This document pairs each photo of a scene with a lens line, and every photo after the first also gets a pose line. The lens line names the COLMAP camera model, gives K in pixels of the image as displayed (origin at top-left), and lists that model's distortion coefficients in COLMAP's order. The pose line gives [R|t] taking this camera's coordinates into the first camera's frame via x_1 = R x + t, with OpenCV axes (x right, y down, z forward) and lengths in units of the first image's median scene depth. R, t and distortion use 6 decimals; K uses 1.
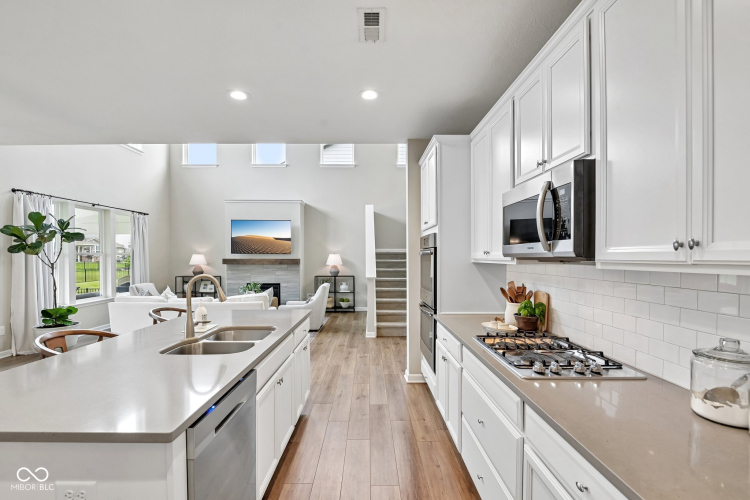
lens RADIAL K [[355.4, 0, 373.5], [0, 355.4, 260.5], [0, 0, 1]] dist [-0.006529, -0.003714]
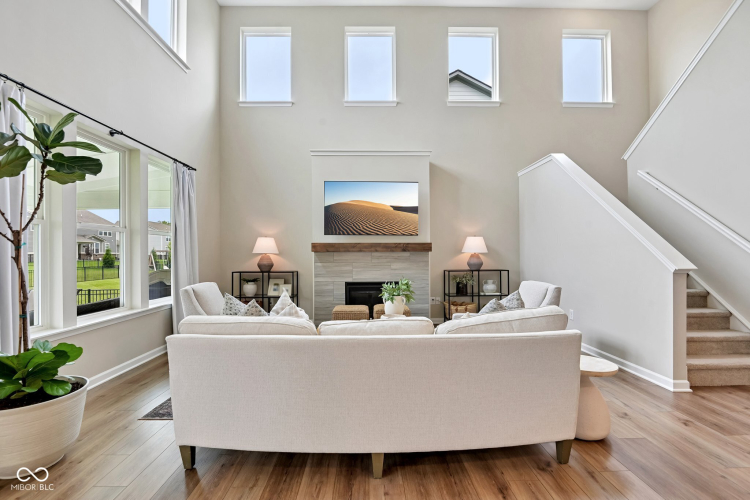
lens RADIAL K [[355.4, 0, 373.8], [0, 355.4, 252.8], [0, 0, 1]] dist [-0.006529, -0.003714]
pose [[0.999982, -0.004401, 0.003961, -0.310473], [0.004465, 0.999859, -0.016160, 0.022558], [-0.003890, 0.016178, 0.999862, 0.364686]]
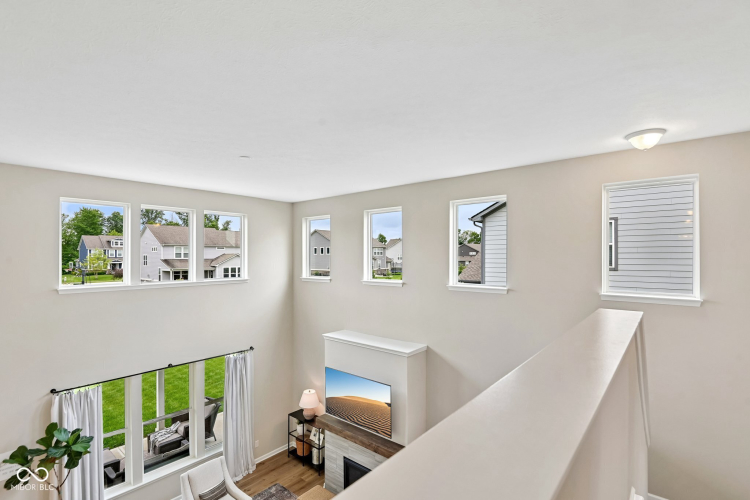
lens RADIAL K [[355.4, 0, 374.6], [0, 355.4, 254.9], [0, 0, 1]] dist [-0.006529, -0.003714]
pose [[0.754990, 0.001710, -0.655734, 0.155575], [-0.008076, 0.999945, -0.006690, -0.336797], [0.655686, 0.010346, 0.754963, 0.498639]]
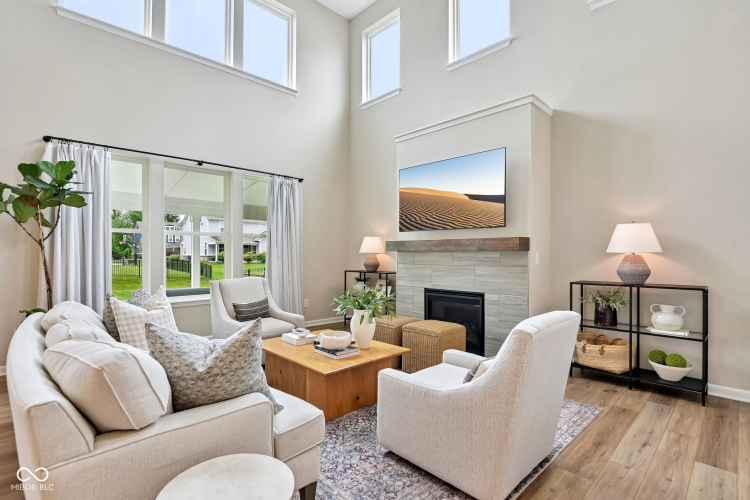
lens RADIAL K [[355.4, 0, 374.2], [0, 355.4, 254.6], [0, 0, 1]] dist [-0.006529, -0.003714]
pose [[0.680168, 0.001676, -0.733054, -0.027407], [-0.010593, 0.999915, -0.007542, 0.019896], [0.732980, 0.012895, 0.680128, 0.591570]]
